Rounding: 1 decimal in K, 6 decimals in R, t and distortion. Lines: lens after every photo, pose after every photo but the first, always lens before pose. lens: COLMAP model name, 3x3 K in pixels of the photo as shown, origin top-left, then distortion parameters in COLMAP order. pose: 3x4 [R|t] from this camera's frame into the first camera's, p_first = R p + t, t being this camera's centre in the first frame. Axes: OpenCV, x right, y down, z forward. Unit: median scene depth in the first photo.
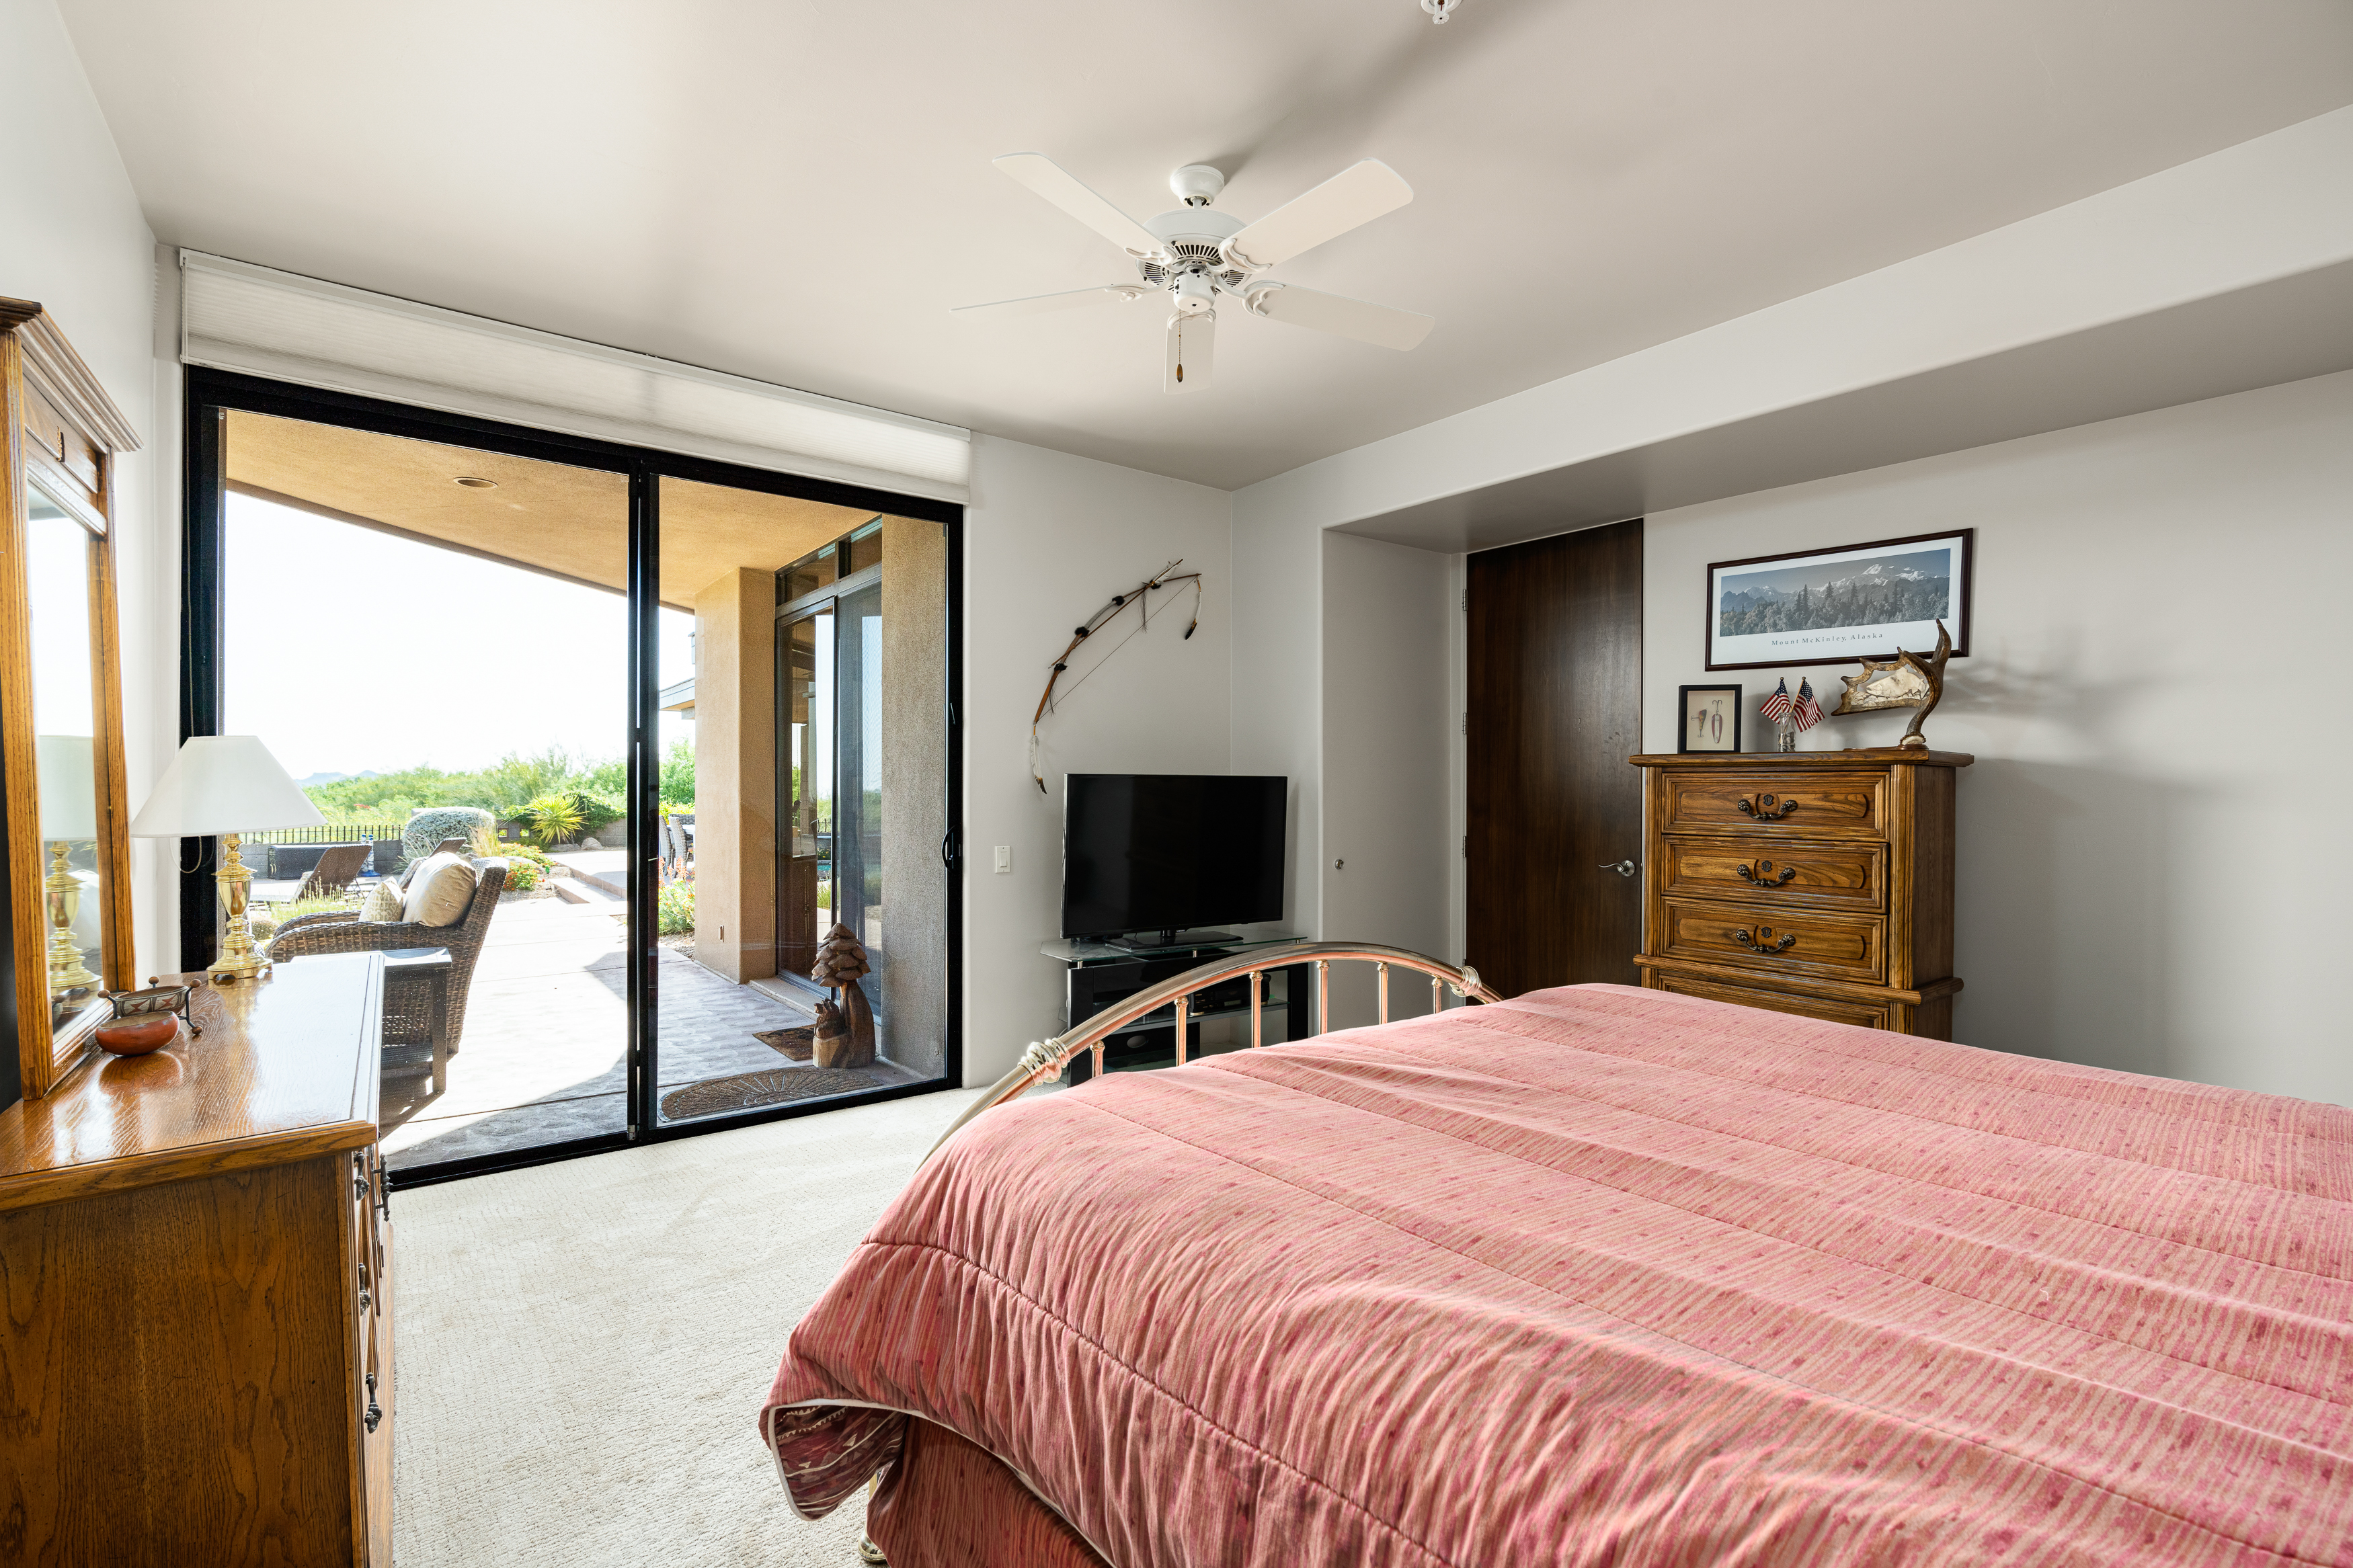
lens RADIAL K [[1046.8, 0, 1179.2], [0, 1046.8, 793.2], [0, 0, 1]] dist [-0.000093, 0.000025]
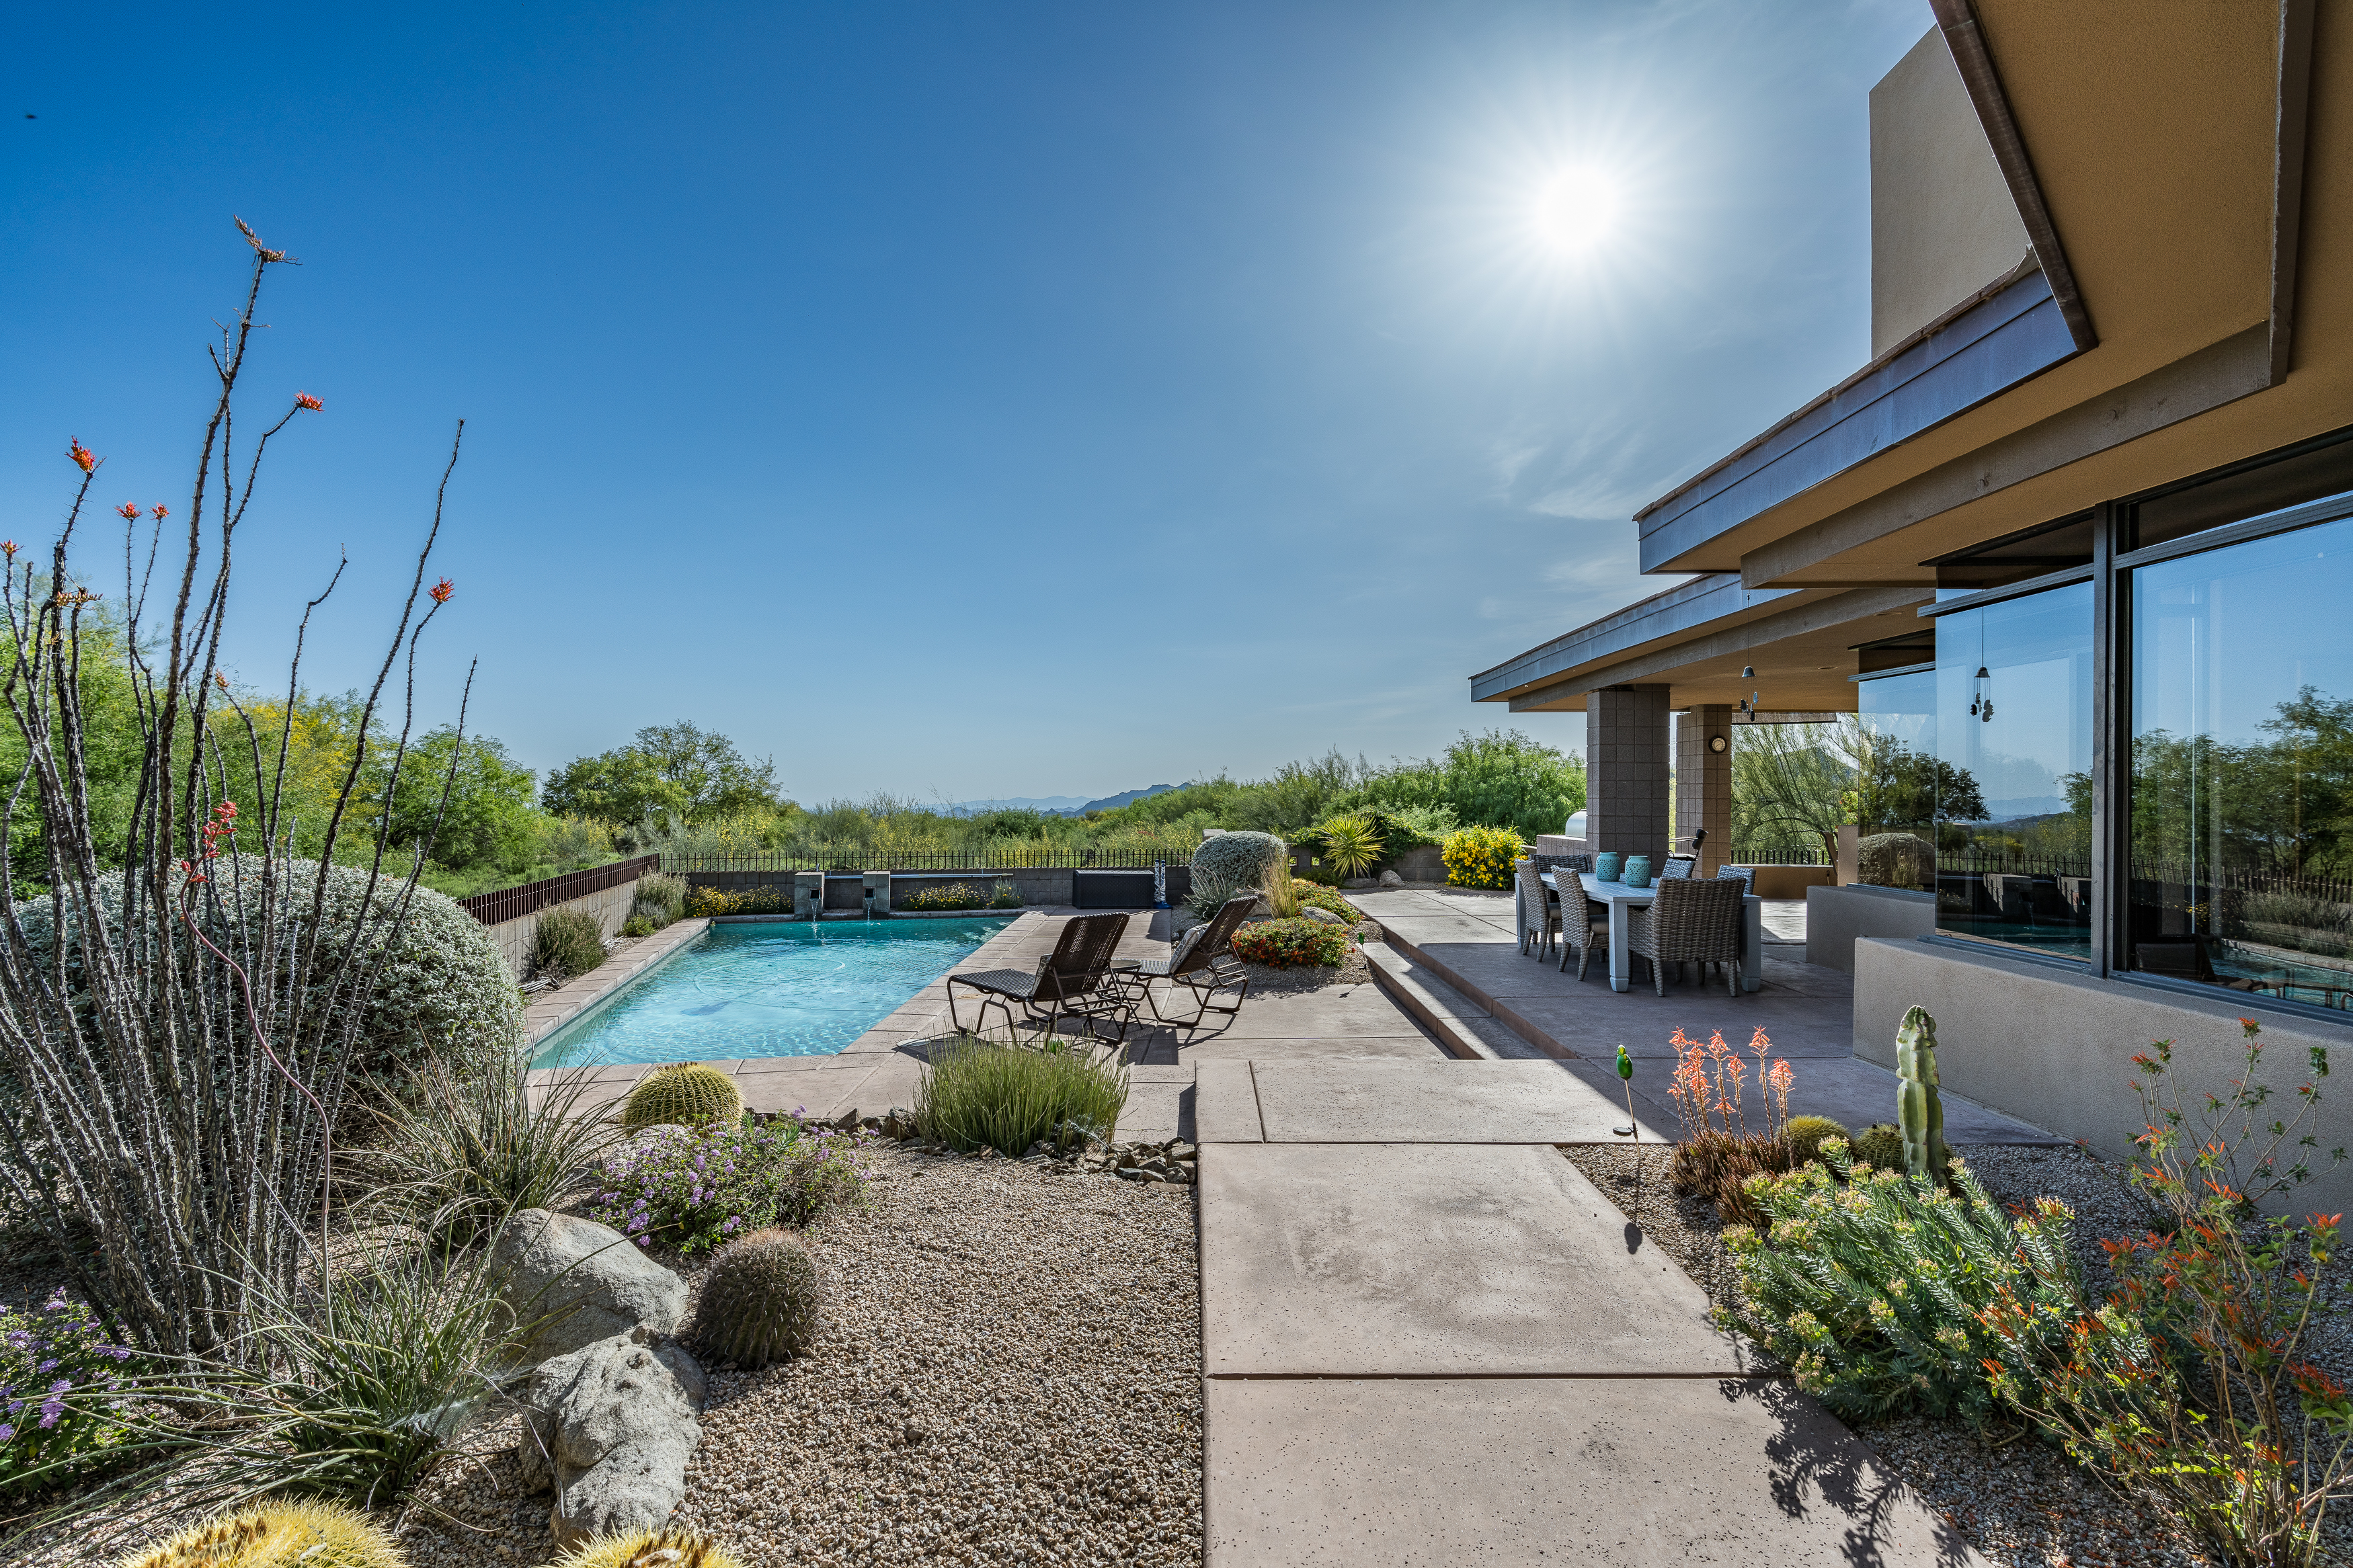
lens RADIAL K [[1046.8, 0, 1176.0], [0, 1046.8, 792.5], [0, 0, 1]] dist [-0.000093, 0.000025]
pose [[0.784641, 0.004074, -0.619936, -0.217578], [-0.011455, 0.999903, -0.007928, -0.007582], [0.619844, 0.013322, 0.784612, 0.311714]]
